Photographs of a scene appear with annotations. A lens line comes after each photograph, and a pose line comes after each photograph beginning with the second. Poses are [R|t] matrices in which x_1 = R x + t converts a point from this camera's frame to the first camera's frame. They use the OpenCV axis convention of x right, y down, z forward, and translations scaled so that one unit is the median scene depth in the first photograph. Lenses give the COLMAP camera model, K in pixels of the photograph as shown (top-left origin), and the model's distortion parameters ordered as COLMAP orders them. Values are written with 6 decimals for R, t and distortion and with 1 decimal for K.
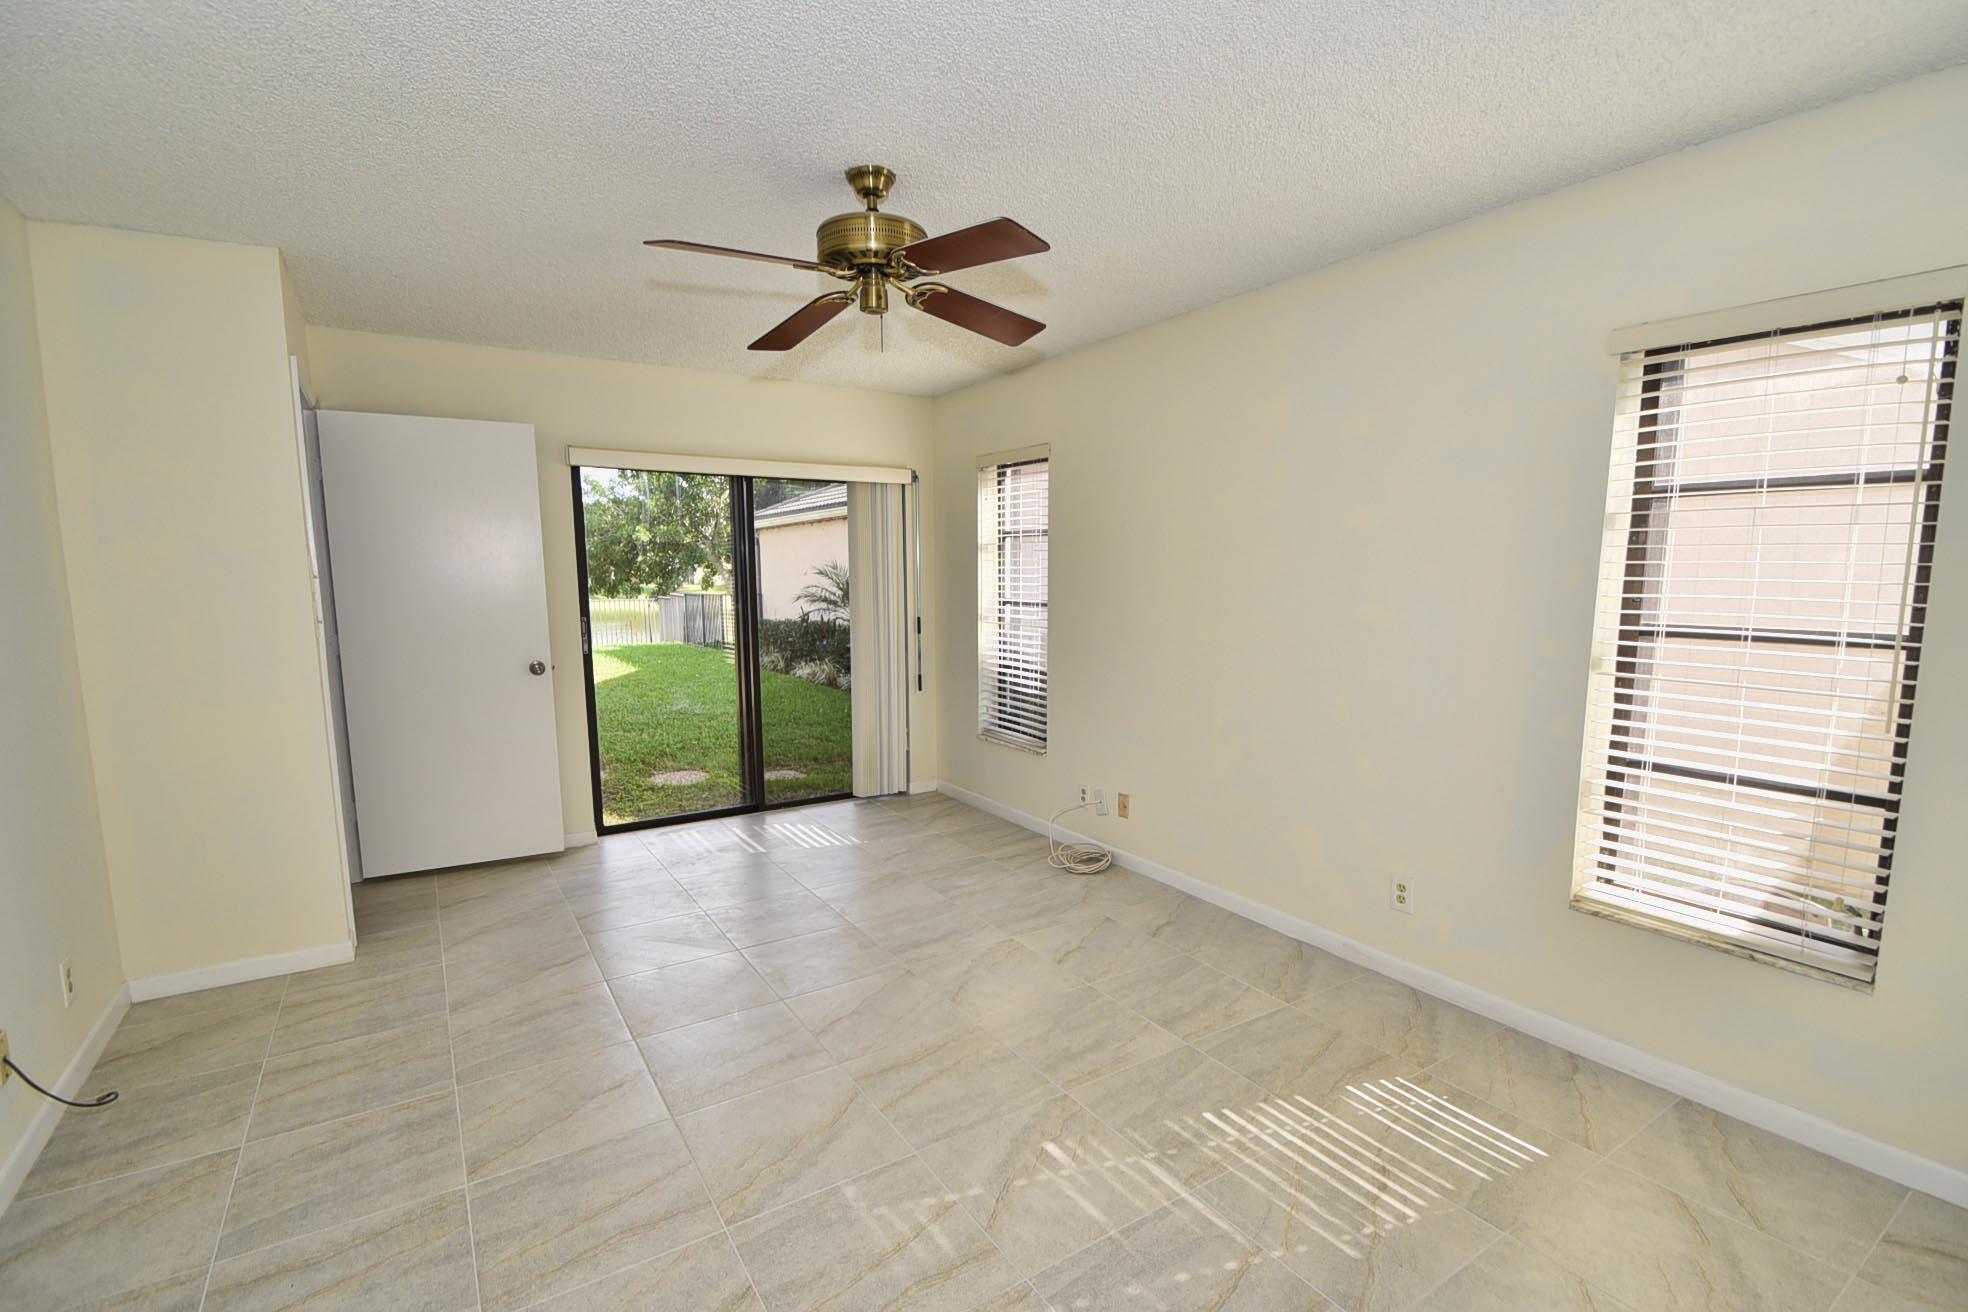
lens RADIAL K [[908.9, 0, 987.4], [0, 908.9, 693.8], [0, 0, 1]] dist [0.003131, -0.014059]
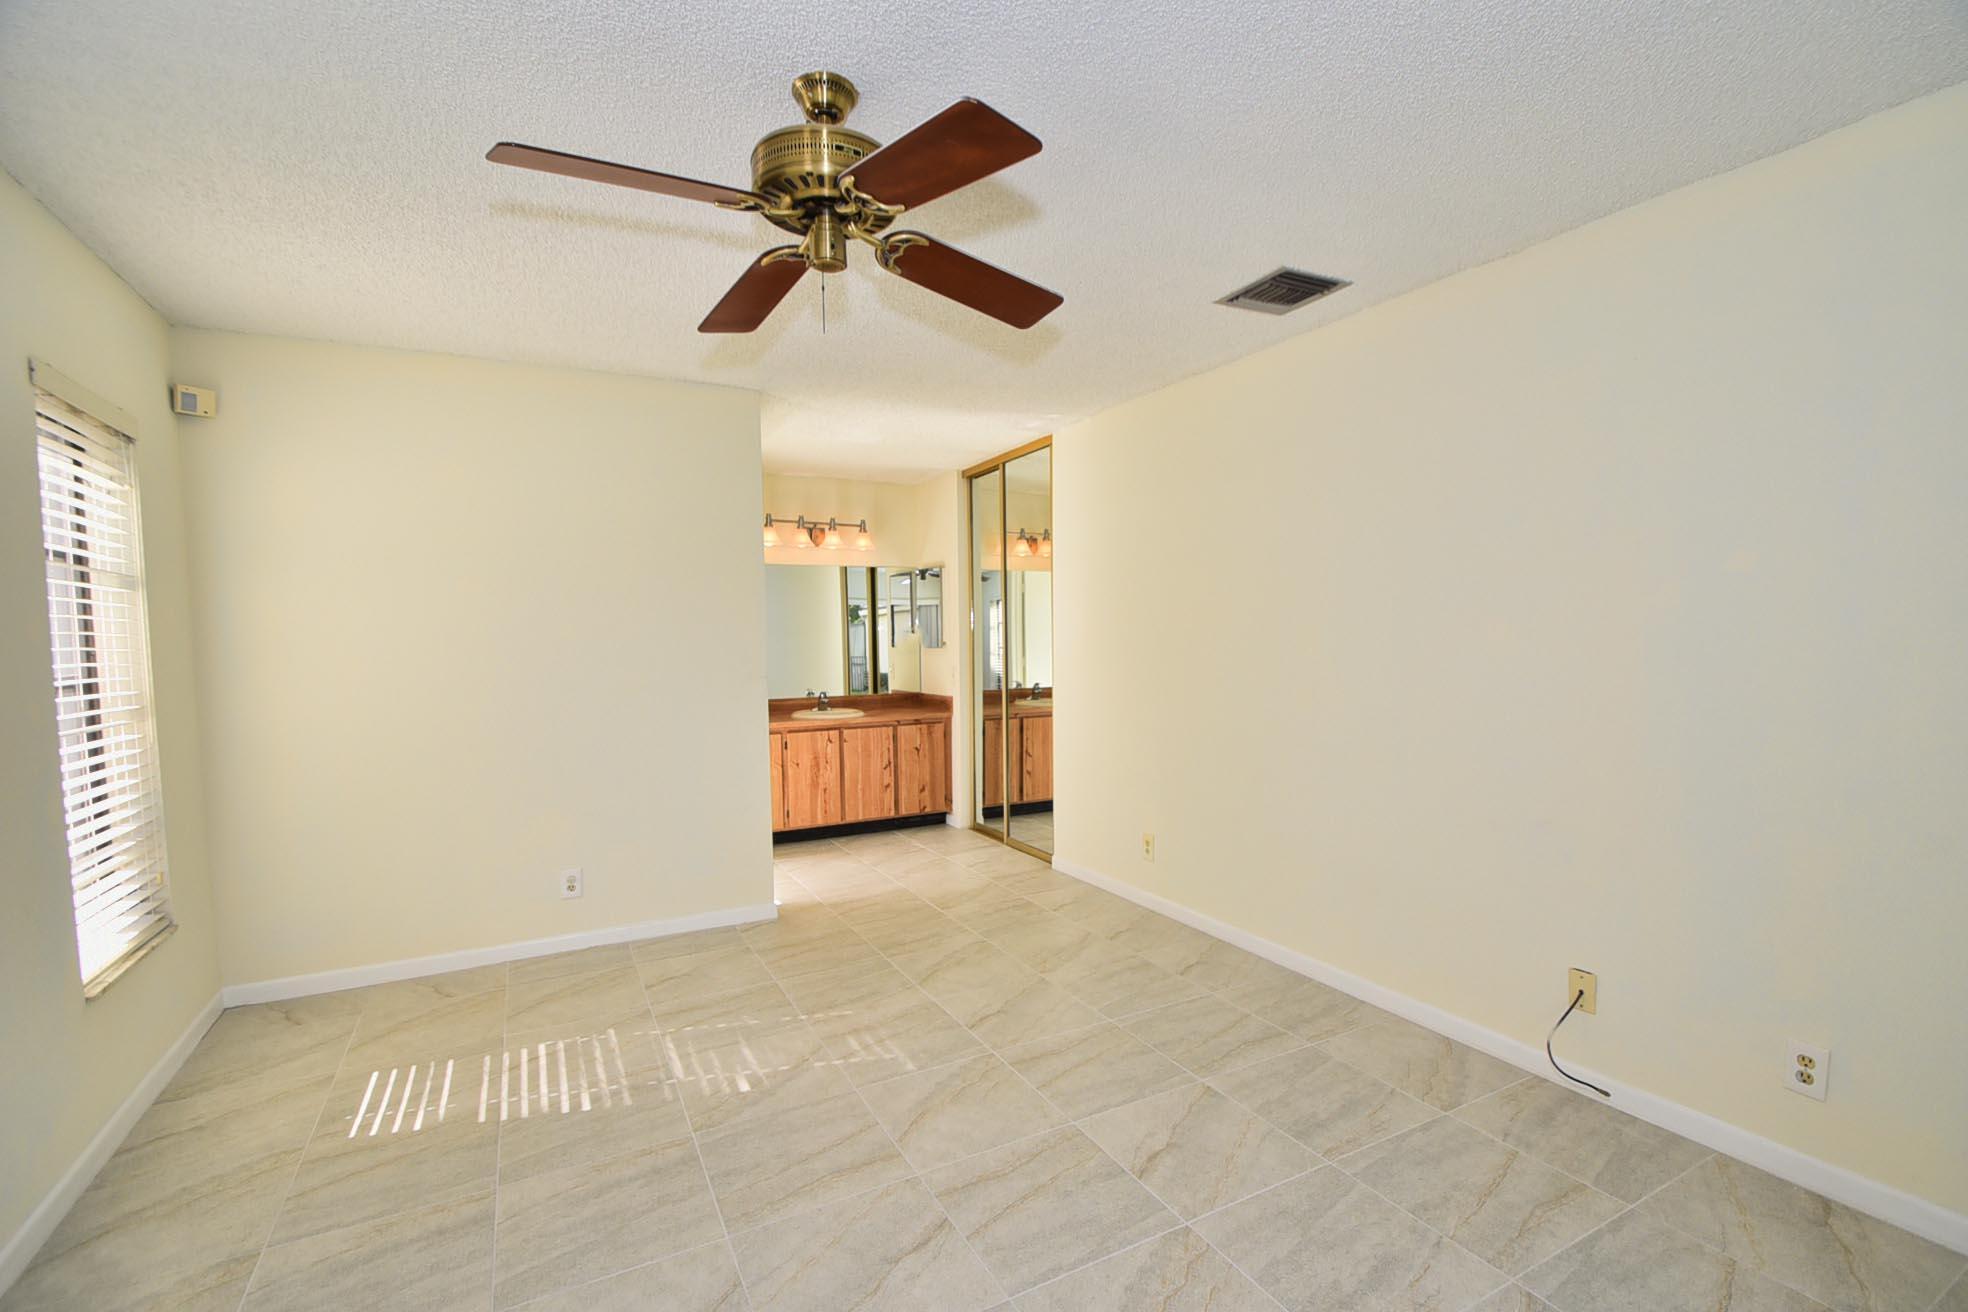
lens RADIAL K [[908.9, 0, 987.4], [0, 908.9, 693.8], [0, 0, 1]] dist [0.003131, -0.014059]
pose [[-0.995953, 0.008268, 0.089497, -0.363460], [0.025927, 0.979858, 0.198007, -0.247524], [-0.086057, 0.199526, -0.976106, 2.043111]]
